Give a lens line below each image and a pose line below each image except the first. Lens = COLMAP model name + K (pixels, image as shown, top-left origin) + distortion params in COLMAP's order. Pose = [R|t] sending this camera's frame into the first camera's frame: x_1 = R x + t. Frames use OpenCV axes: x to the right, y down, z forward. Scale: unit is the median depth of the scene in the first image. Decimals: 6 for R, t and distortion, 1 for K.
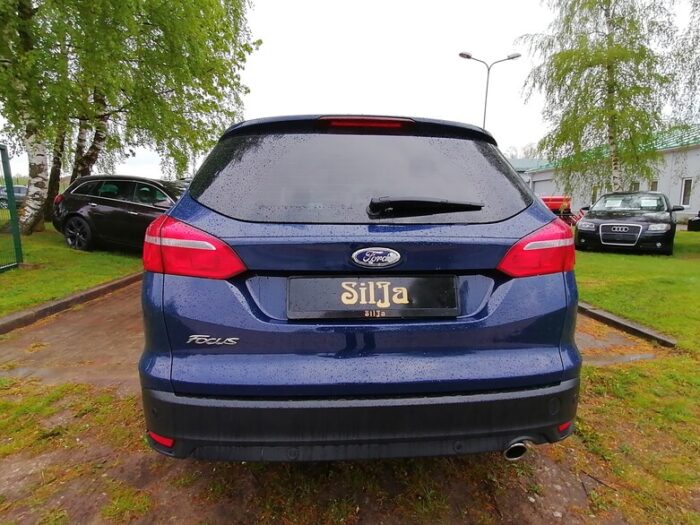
lens RADIAL K [[370.5, 0, 350.3], [0, 370.5, 256.8], [0, 0, 1]] dist [0.008332, -0.002948]
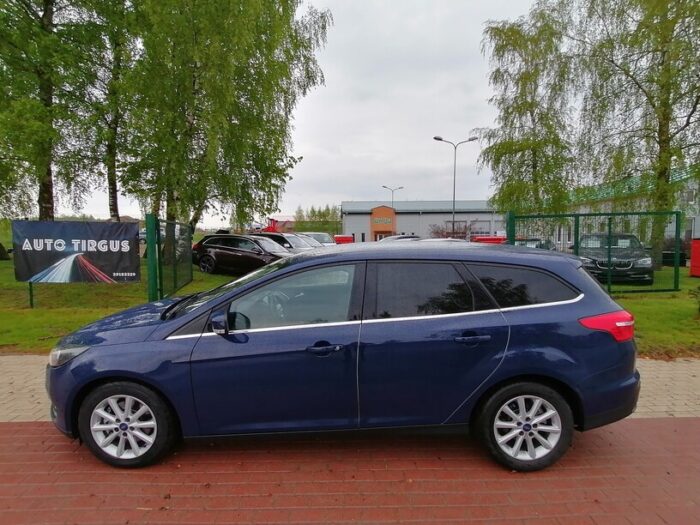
lens RADIAL K [[352.2, 0, 344.1], [0, 352.2, 263.9], [0, 0, 1]] dist [-0.001922, 0.001264]
pose [[0.998855, -0.000858, -0.047836, 0.041845], [-0.002467, 0.997586, -0.069397, 0.047101], [0.047780, 0.069436, 0.996442, -0.665243]]
